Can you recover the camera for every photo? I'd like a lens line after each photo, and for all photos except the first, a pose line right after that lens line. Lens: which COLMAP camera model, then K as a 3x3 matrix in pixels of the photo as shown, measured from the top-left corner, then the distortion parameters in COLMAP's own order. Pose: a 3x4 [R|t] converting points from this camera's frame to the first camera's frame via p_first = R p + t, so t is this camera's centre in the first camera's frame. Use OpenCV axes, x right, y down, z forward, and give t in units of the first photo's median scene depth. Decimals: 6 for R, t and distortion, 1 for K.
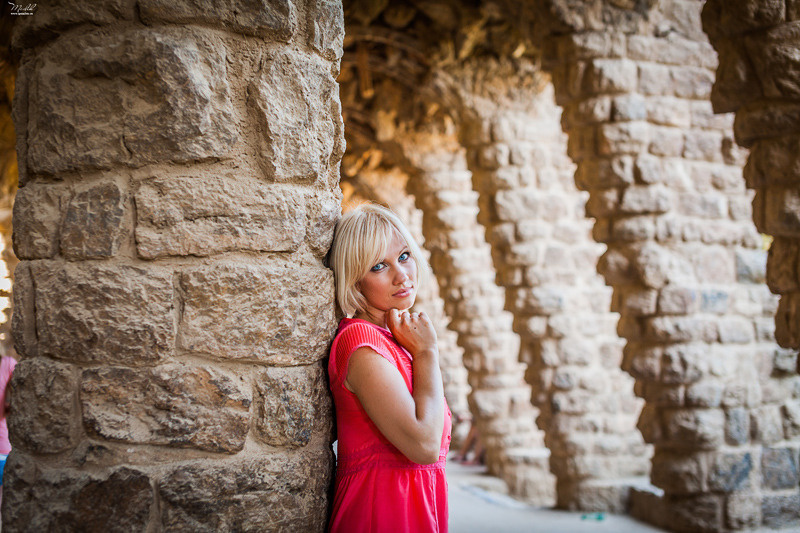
lens RADIAL K [[1117.6, 0, 399.1], [0, 1117.6, 269.5], [0, 0, 1]] dist [0.003472, 0.000000]
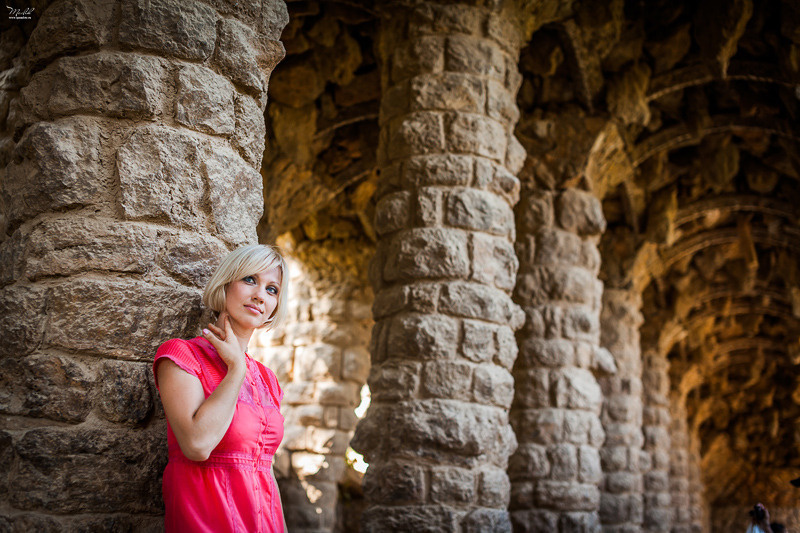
lens RADIAL K [[1117.6, 0, 401.1], [0, 1117.6, 263.8], [0, 0, 1]] dist [0.003472, 0.000000]
pose [[0.859350, -0.106231, -0.500232, 0.841257], [-0.009039, 0.974878, -0.222555, 0.269104], [0.511307, 0.195774, 0.836802, 0.077644]]
